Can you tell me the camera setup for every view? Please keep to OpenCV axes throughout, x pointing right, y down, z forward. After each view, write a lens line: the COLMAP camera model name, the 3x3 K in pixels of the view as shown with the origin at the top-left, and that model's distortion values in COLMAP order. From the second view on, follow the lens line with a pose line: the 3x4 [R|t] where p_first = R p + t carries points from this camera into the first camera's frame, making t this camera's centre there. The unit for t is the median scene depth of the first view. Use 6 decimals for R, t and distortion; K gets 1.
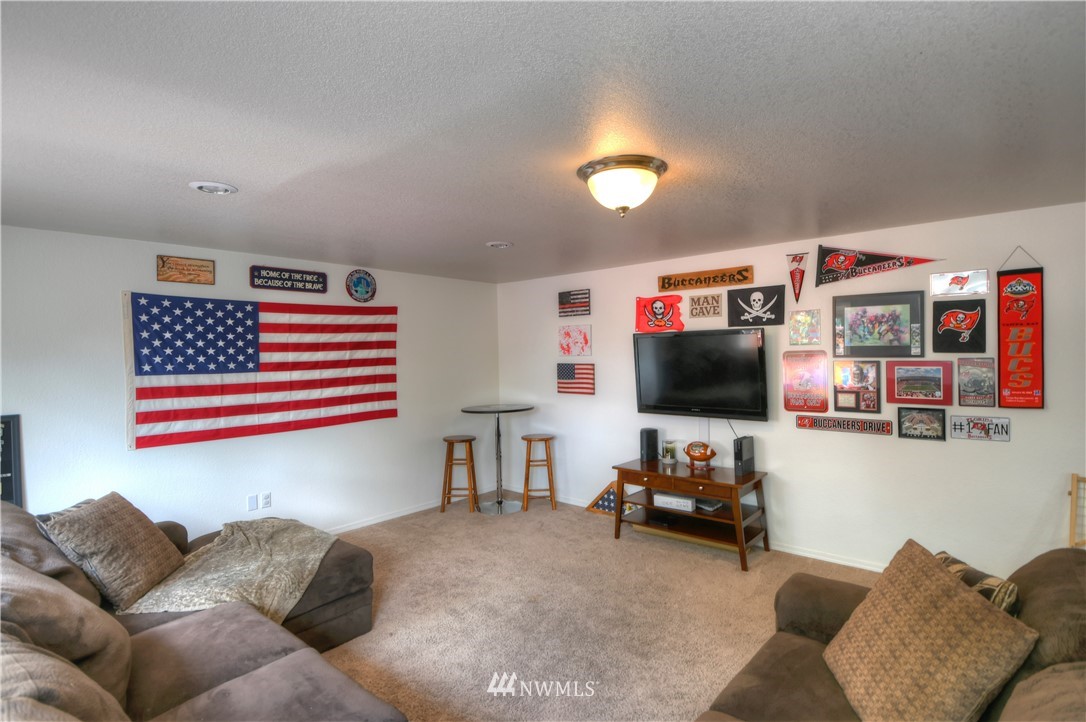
lens RADIAL K [[534.8, 0, 544.8], [0, 534.8, 362.6], [0, 0, 1]] dist [0.001304, -0.000147]
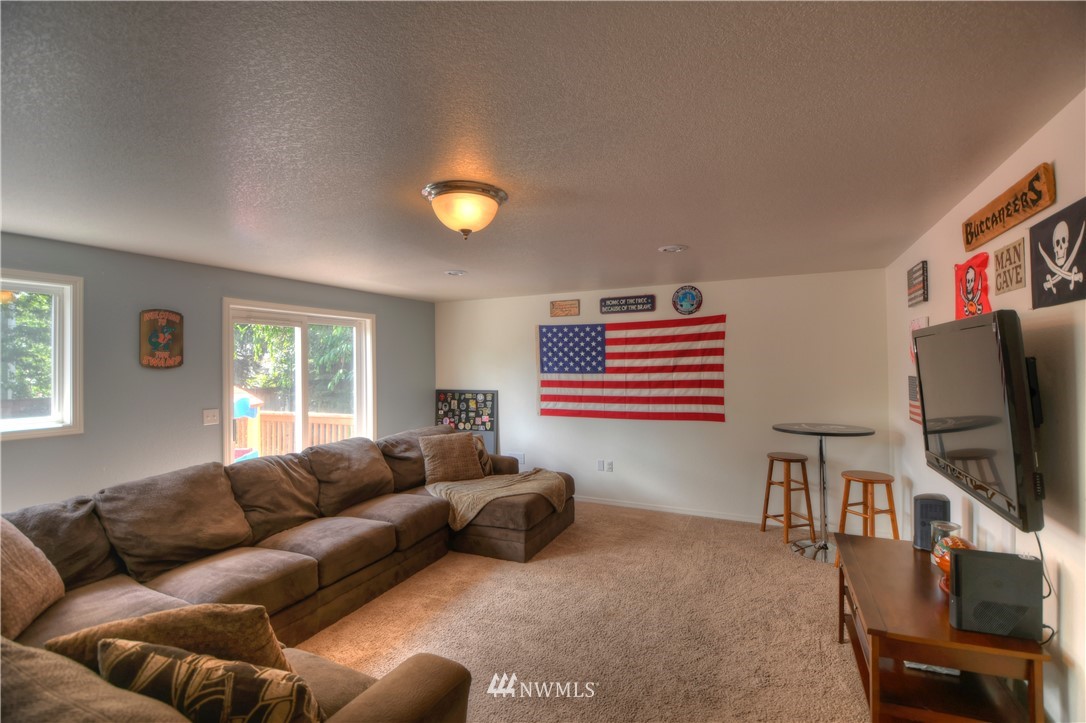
lens RADIAL K [[481.6, 0, 549.7], [0, 481.6, 358.5], [0, 0, 1]] dist [0.017326, -0.025975]
pose [[0.265406, 0.004543, -0.964126, 0.649950], [-0.010767, 0.999941, 0.001747, -0.022770], [0.964077, 0.009917, 0.265439, 0.528650]]
